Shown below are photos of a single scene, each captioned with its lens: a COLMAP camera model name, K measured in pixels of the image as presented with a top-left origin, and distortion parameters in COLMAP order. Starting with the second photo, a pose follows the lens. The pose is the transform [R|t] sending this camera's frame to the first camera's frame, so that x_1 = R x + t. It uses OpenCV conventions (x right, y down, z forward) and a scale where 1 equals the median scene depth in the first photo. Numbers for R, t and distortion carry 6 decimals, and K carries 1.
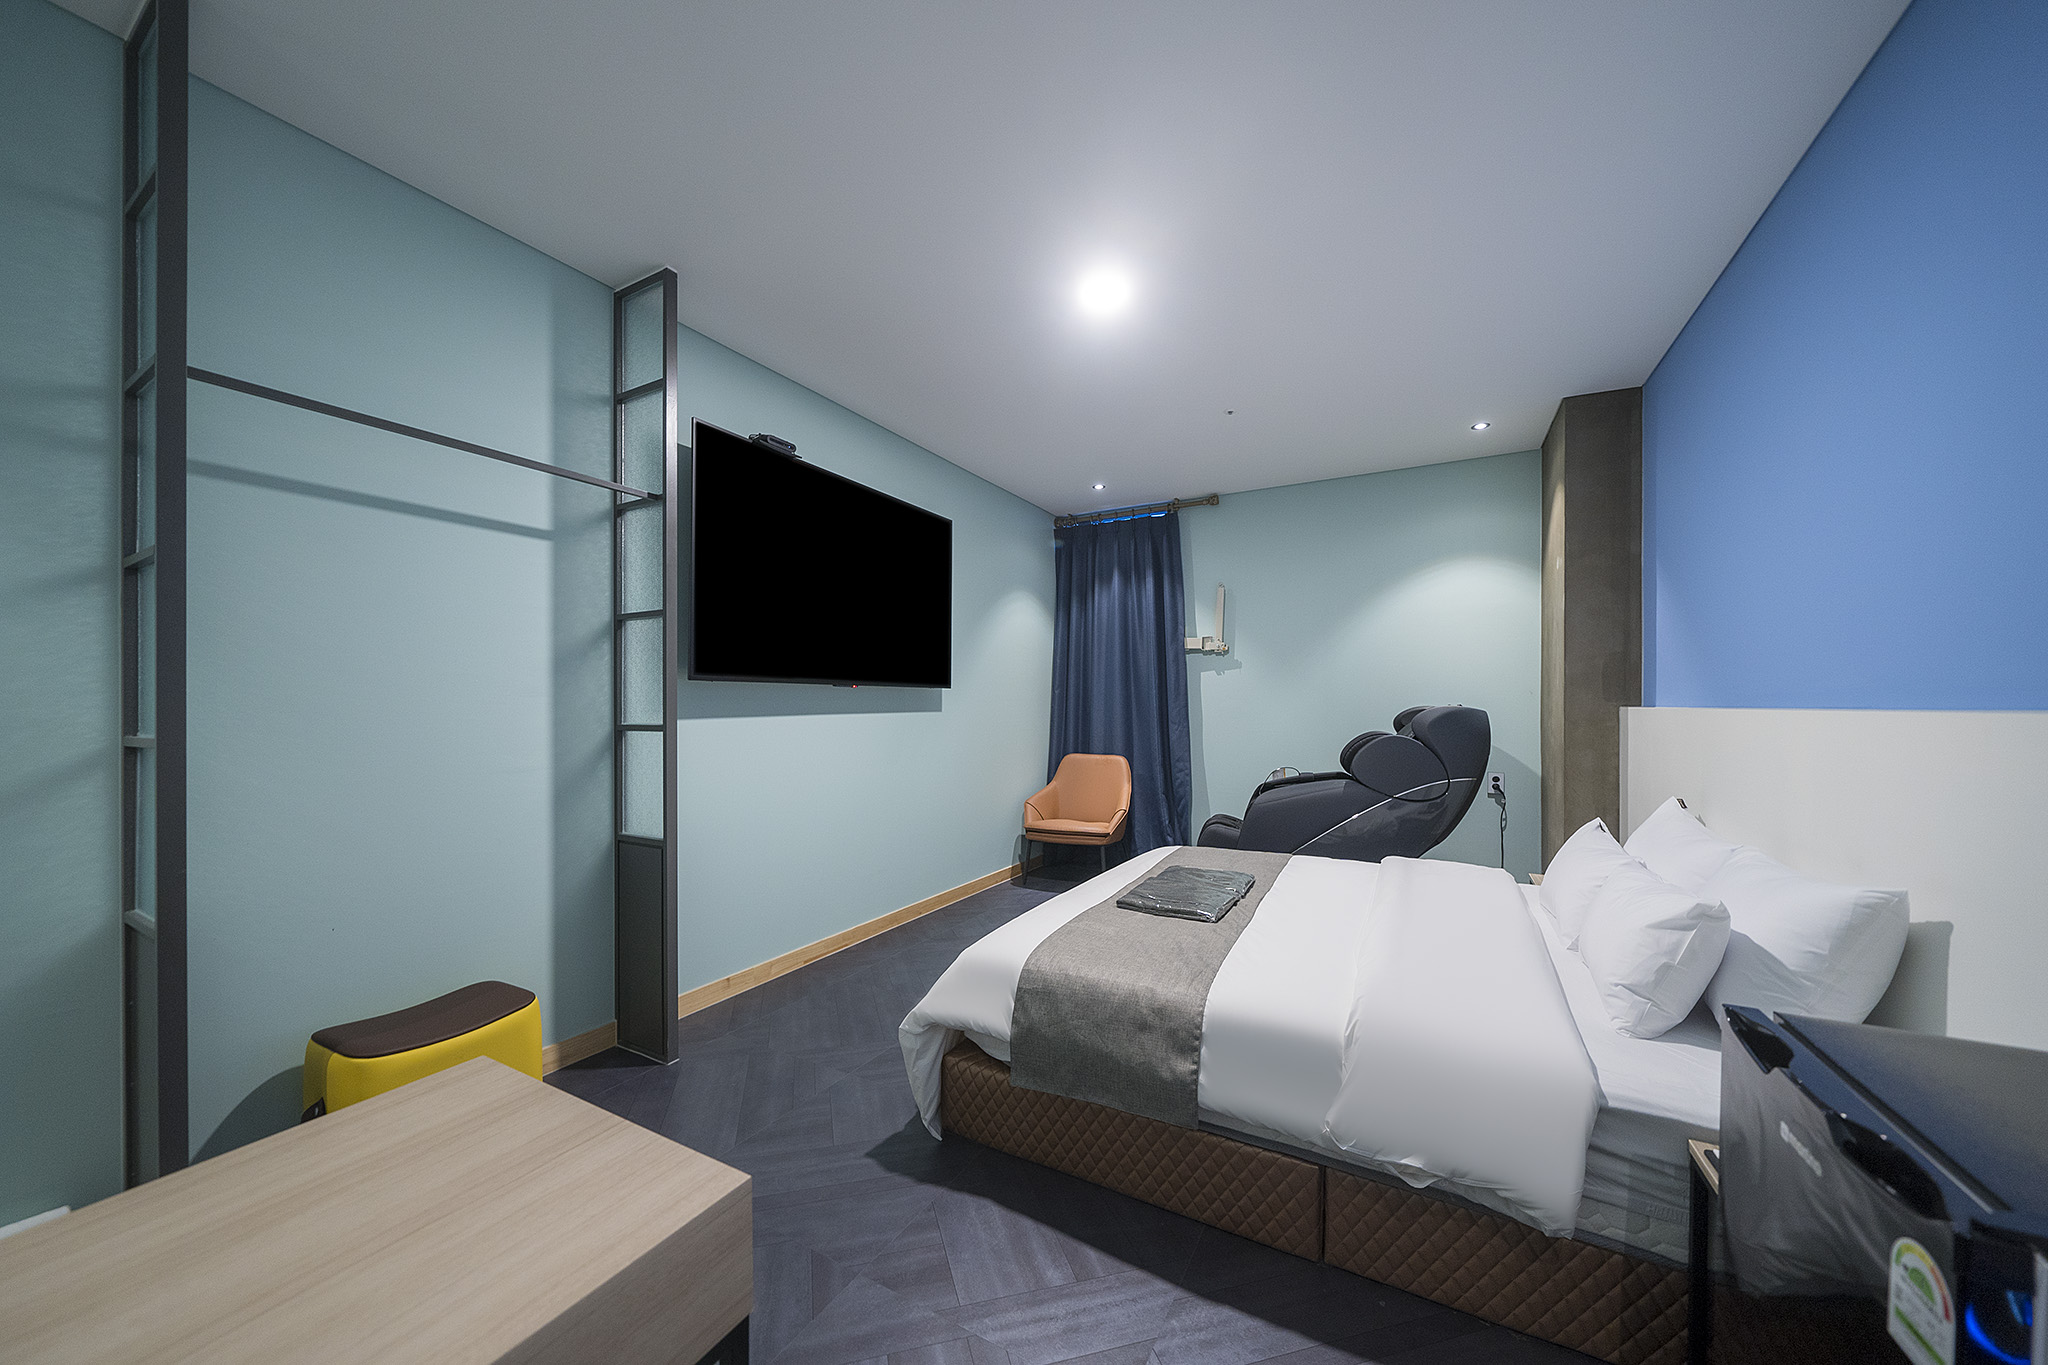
lens RADIAL K [[716.7, 0, 1022.6], [0, 716.7, 703.7], [0, 0, 1]] dist [-0.000055, -0.000046]
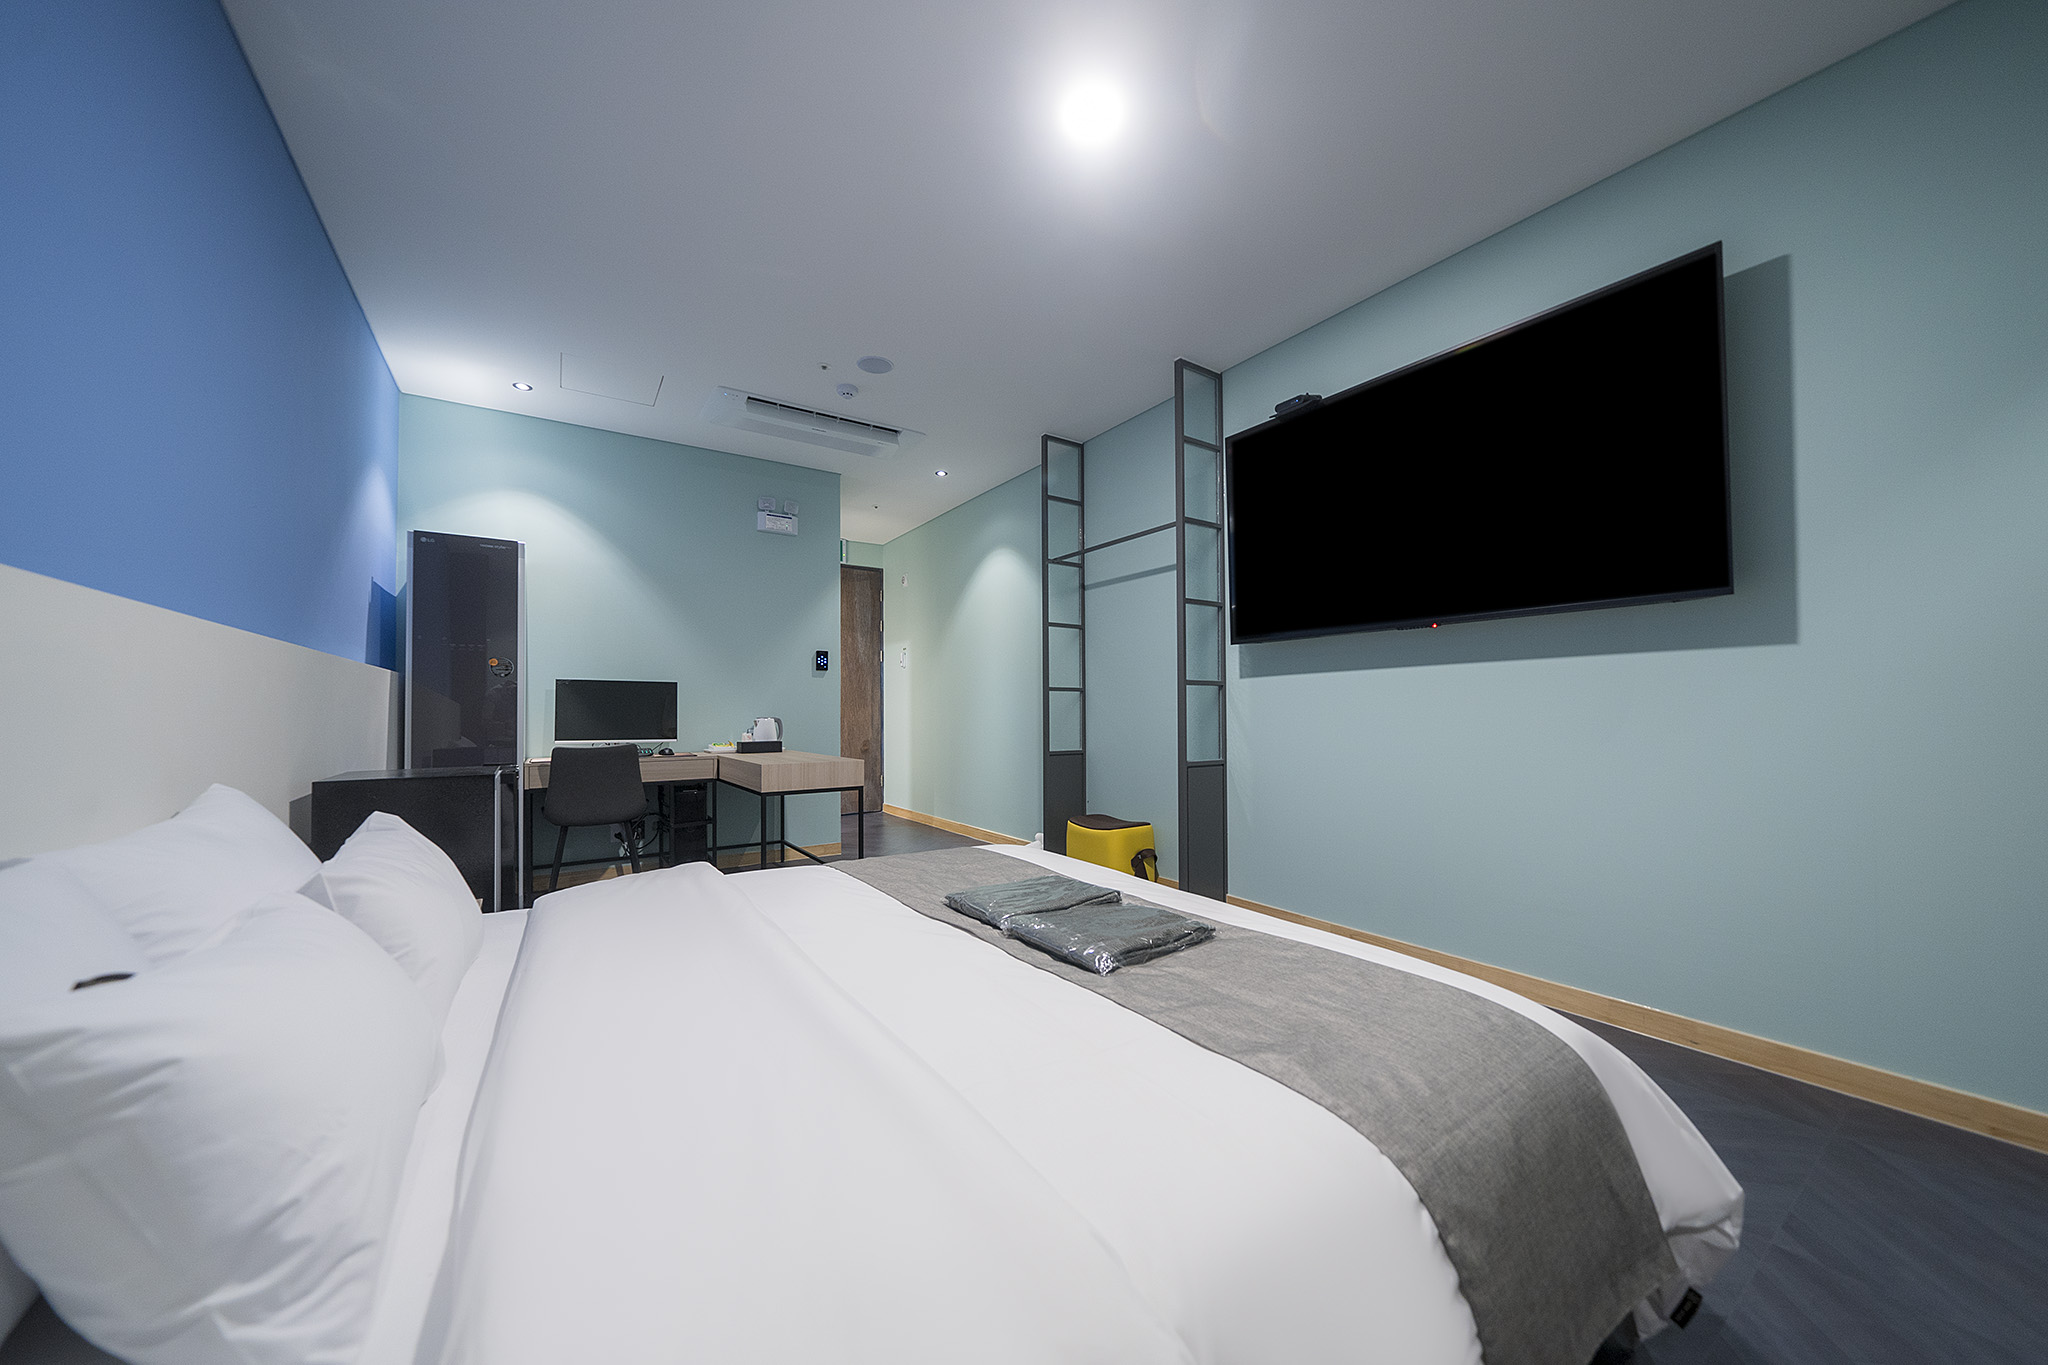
lens RADIAL K [[701.9, 0, 1029.6], [0, 701.9, 689.9], [0, 0, 1]] dist [-0.000013, -0.000102]
pose [[-0.472766, 0.003362, -0.881181, 0.638301], [0.007634, 0.999971, -0.000280, 0.023288], [0.881155, -0.006859, -0.472778, 1.078708]]
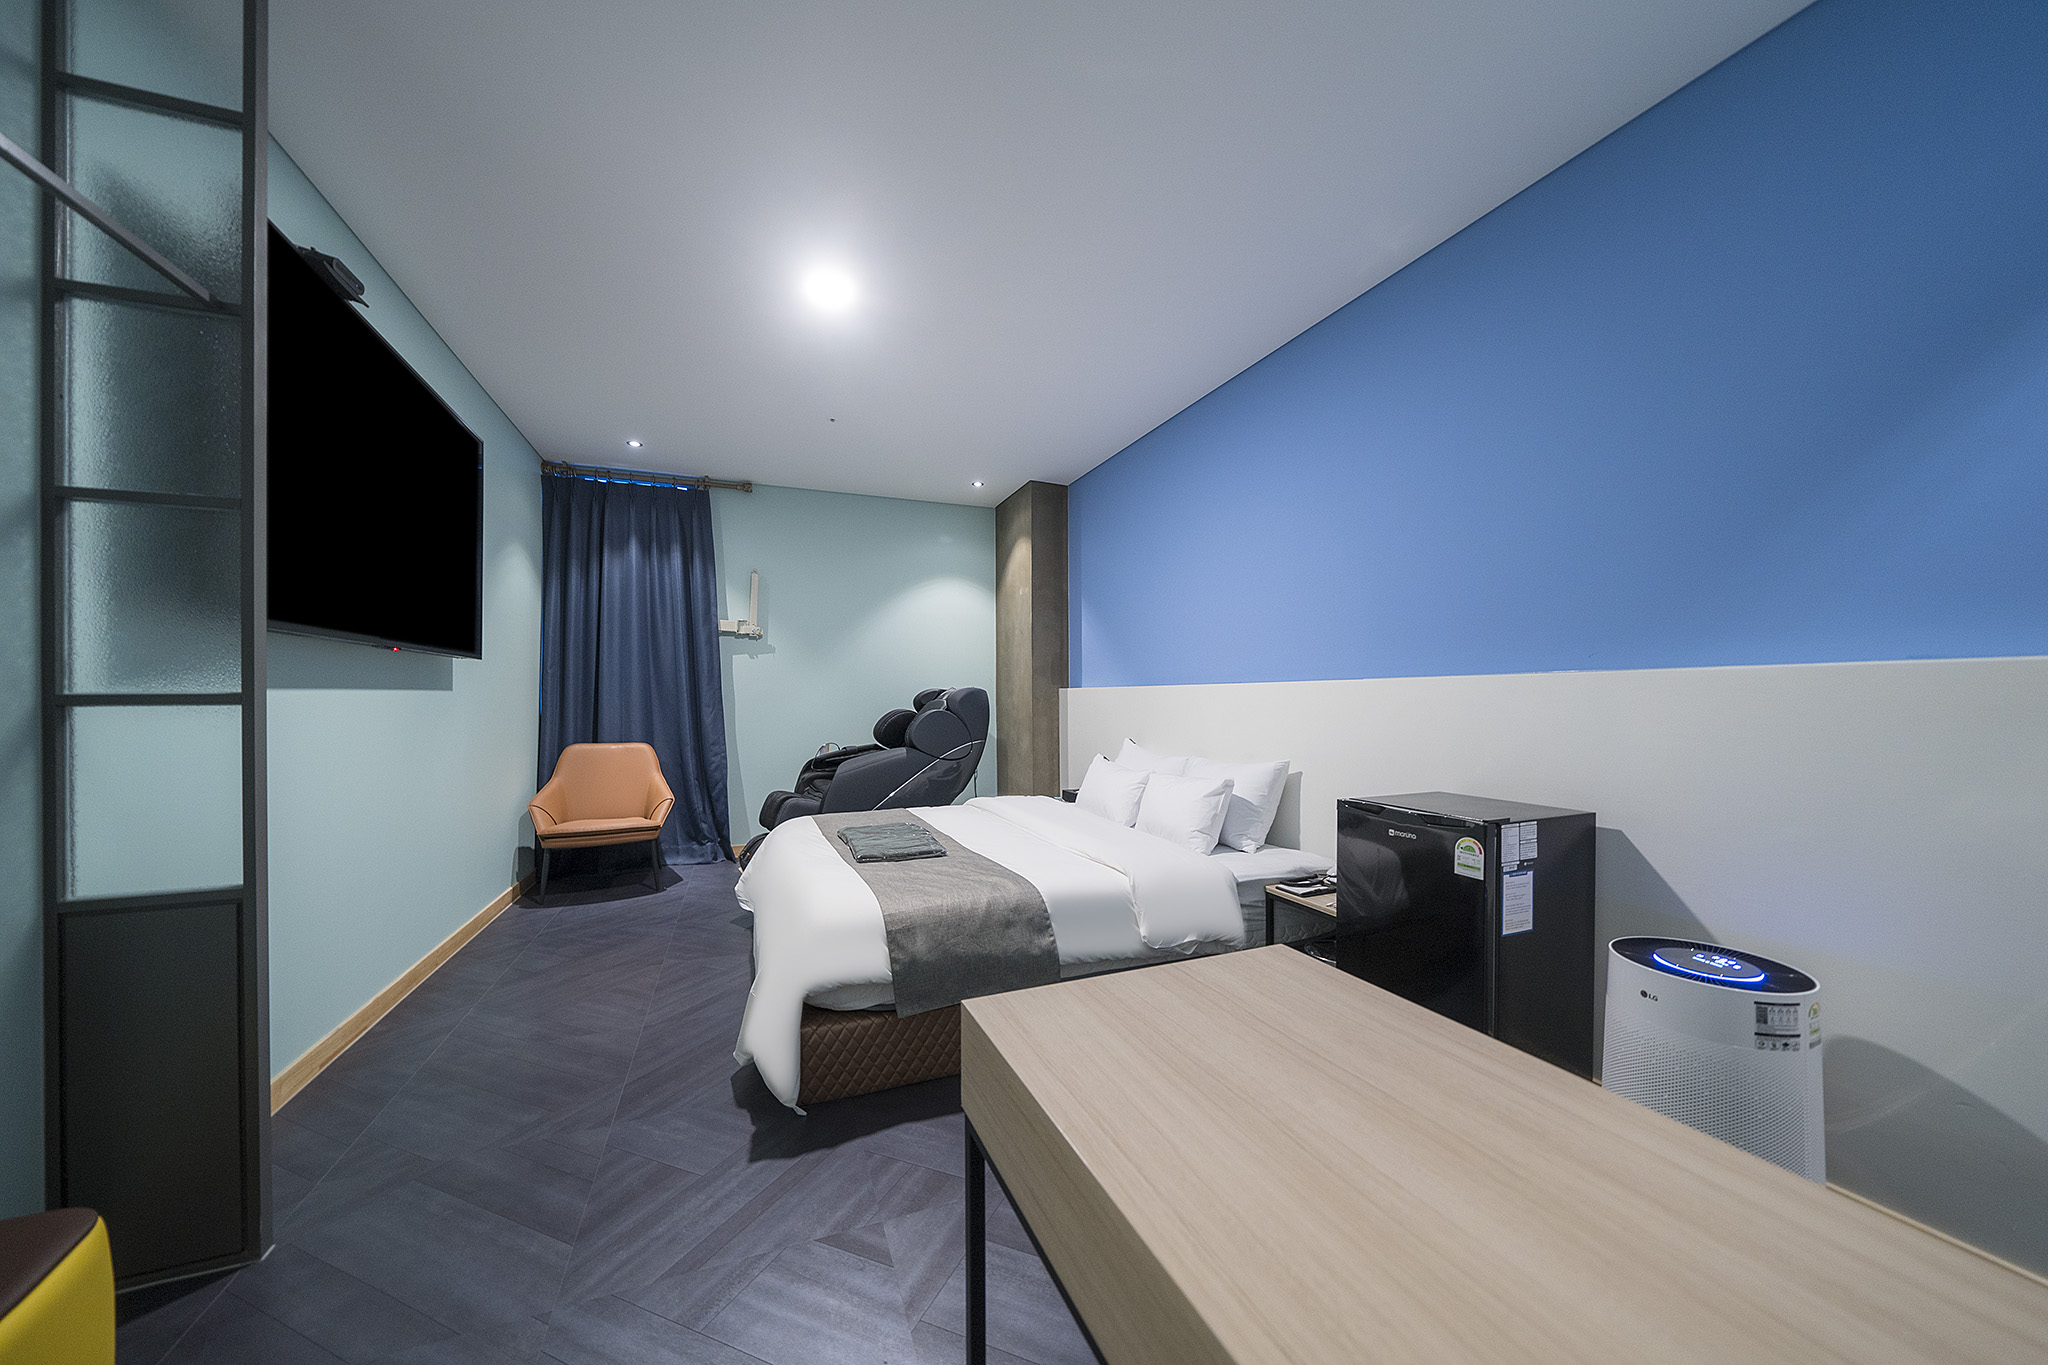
lens RADIAL K [[701.9, 0, 1029.6], [0, 701.9, 689.9], [0, 0, 1]] dist [-0.000013, -0.000102]
pose [[0.632532, 0.007869, 0.774494, -0.294567], [0.000637, 0.999943, -0.010680, 0.018316], [-0.774534, 0.007249, 0.632491, 0.068496]]
